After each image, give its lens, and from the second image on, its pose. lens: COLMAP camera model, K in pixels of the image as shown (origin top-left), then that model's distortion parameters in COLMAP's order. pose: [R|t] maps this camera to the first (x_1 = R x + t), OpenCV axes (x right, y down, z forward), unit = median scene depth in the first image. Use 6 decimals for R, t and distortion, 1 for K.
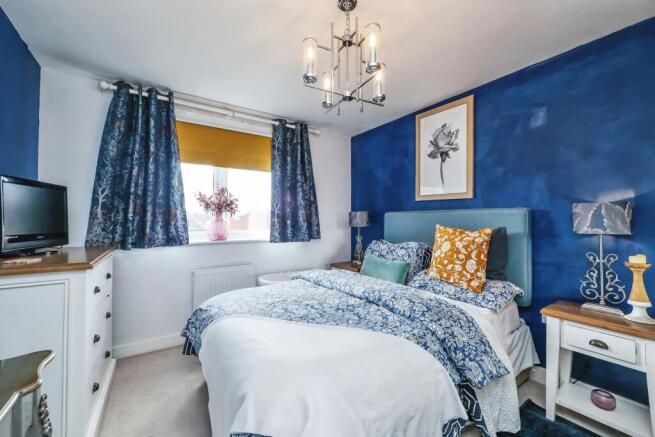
lens RADIAL K [[268.5, 0, 331.5], [0, 268.5, 214.5], [0, 0, 1]] dist [-0.001590, -0.000179]
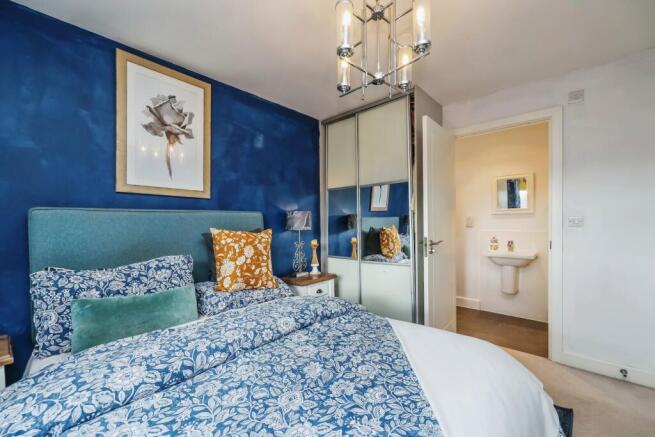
lens RADIAL K [[268.5, 0, 331.7], [0, 268.5, 223.9], [0, 0, 1]] dist [-0.001590, -0.000179]
pose [[-0.220549, -0.009743, 0.975327, -0.483598], [-0.012918, 0.999892, 0.007068, 0.014537], [-0.975290, -0.011040, -0.220651, 0.844124]]
